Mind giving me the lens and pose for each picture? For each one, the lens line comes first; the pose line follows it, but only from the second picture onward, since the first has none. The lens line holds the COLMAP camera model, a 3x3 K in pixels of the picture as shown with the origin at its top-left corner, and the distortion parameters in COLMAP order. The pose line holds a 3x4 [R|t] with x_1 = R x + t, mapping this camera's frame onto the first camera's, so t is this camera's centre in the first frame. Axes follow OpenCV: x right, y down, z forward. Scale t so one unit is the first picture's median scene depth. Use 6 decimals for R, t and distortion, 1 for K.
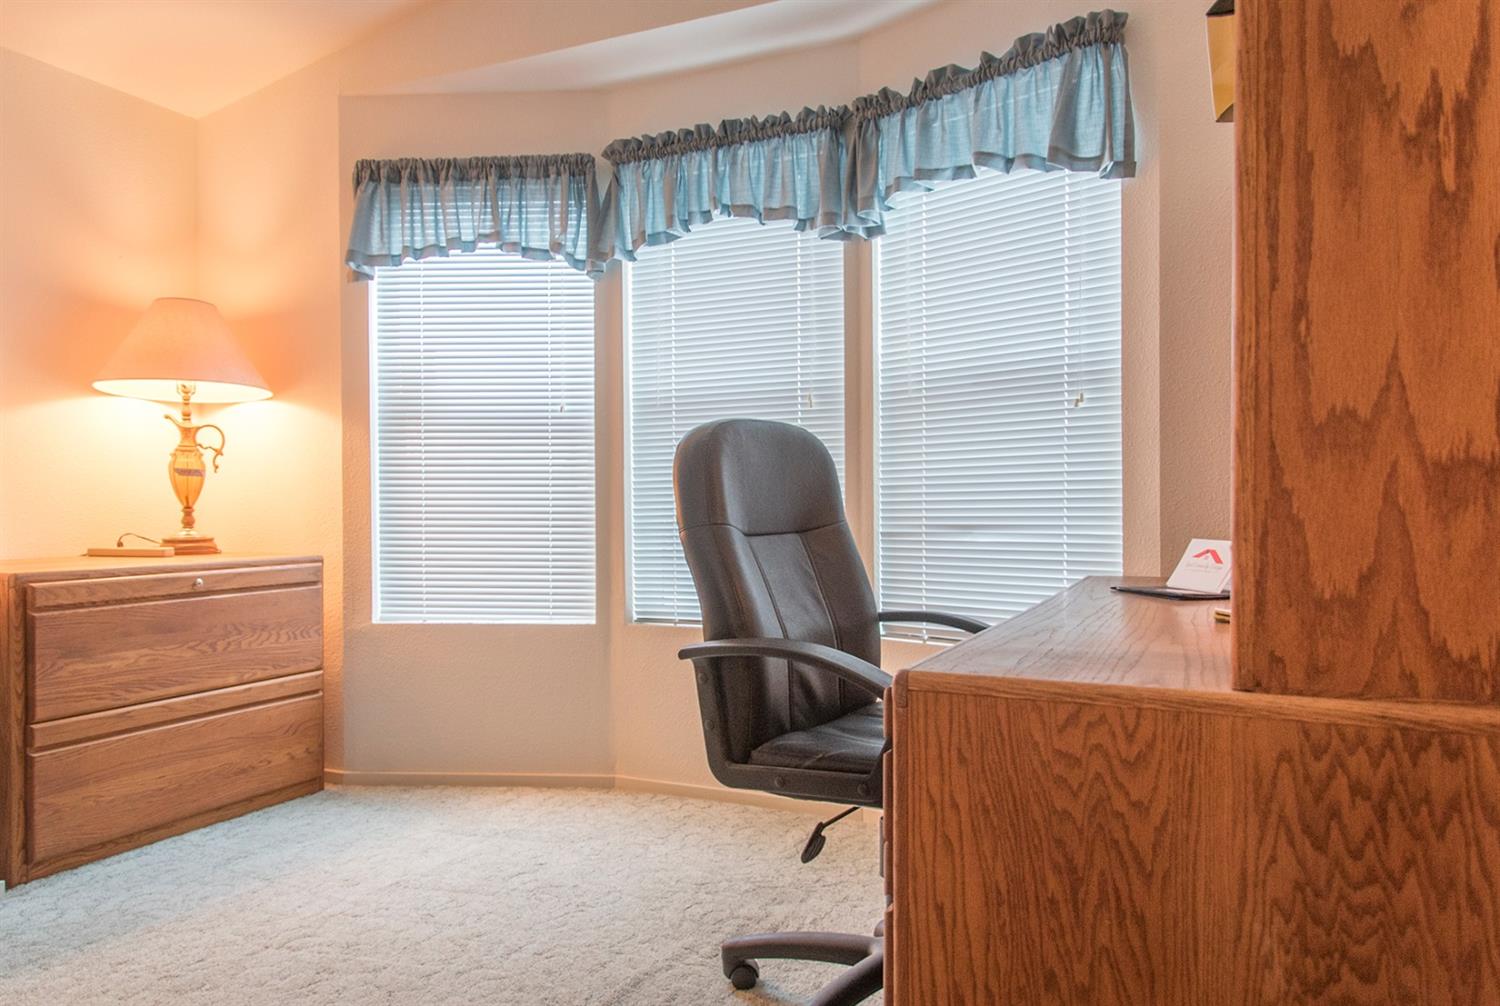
lens RADIAL K [[1042.0, 0, 749.3], [0, 1042.0, 510.7], [0, 0, 1]] dist [0.013364, -0.009626]
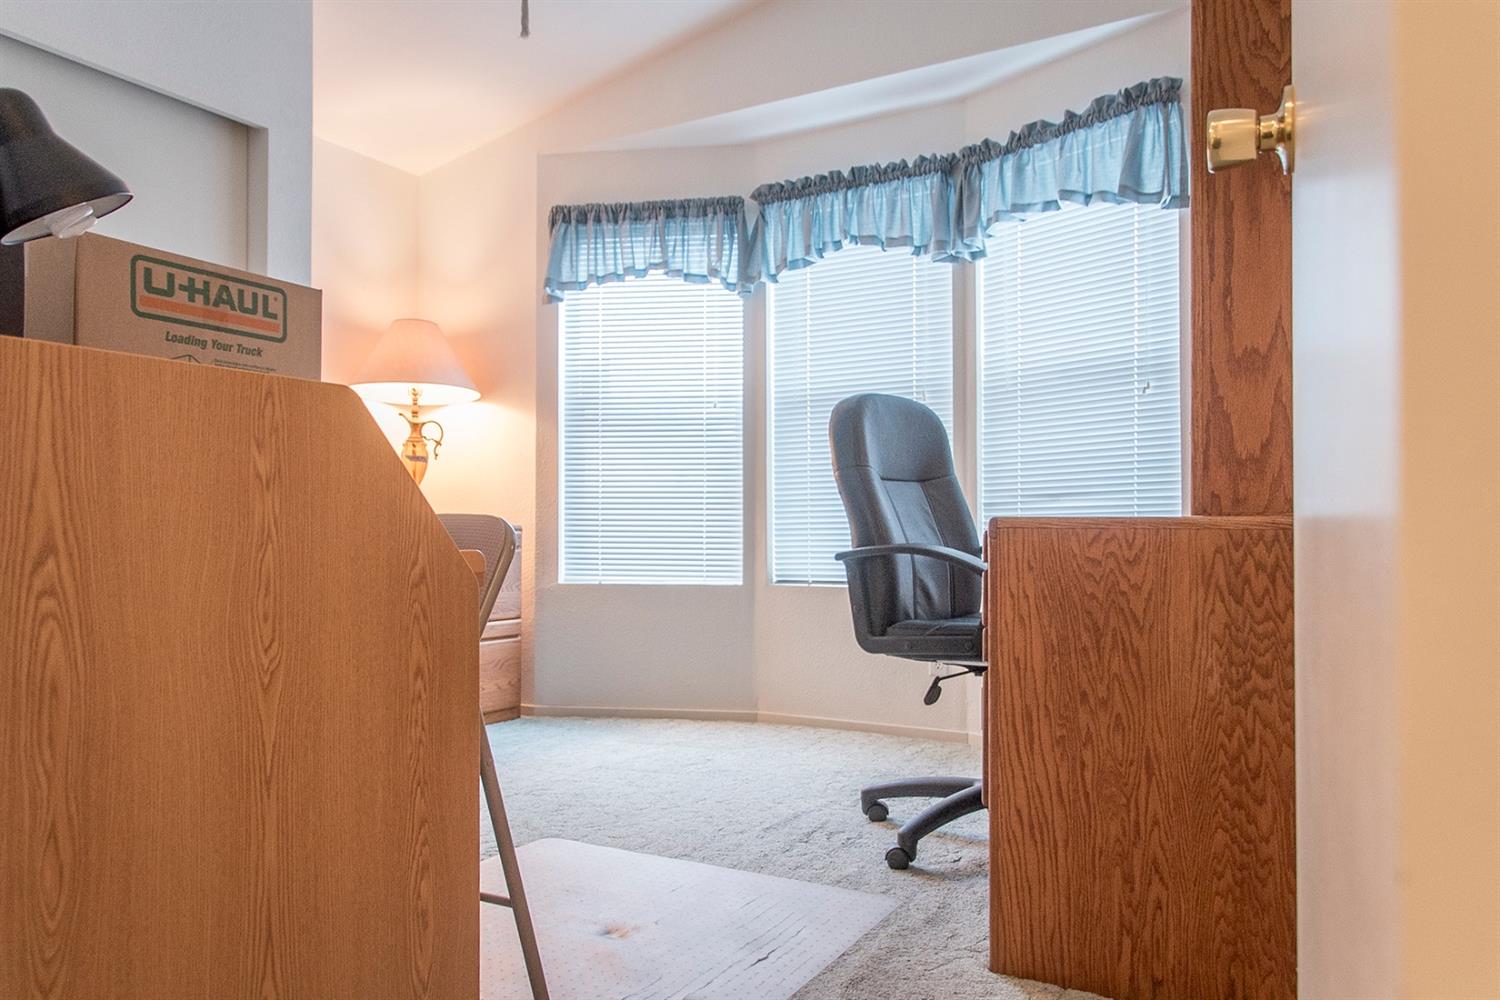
lens RADIAL K [[1075.0, 0, 755.0], [0, 1075.0, 514.0], [0, 0, 1]] dist [0.001862, 0.007345]
pose [[0.996246, 0.002909, -0.086517, -0.033723], [-0.005573, 0.999517, -0.030571, 0.084363], [0.086386, 0.030938, 0.995781, -0.298284]]
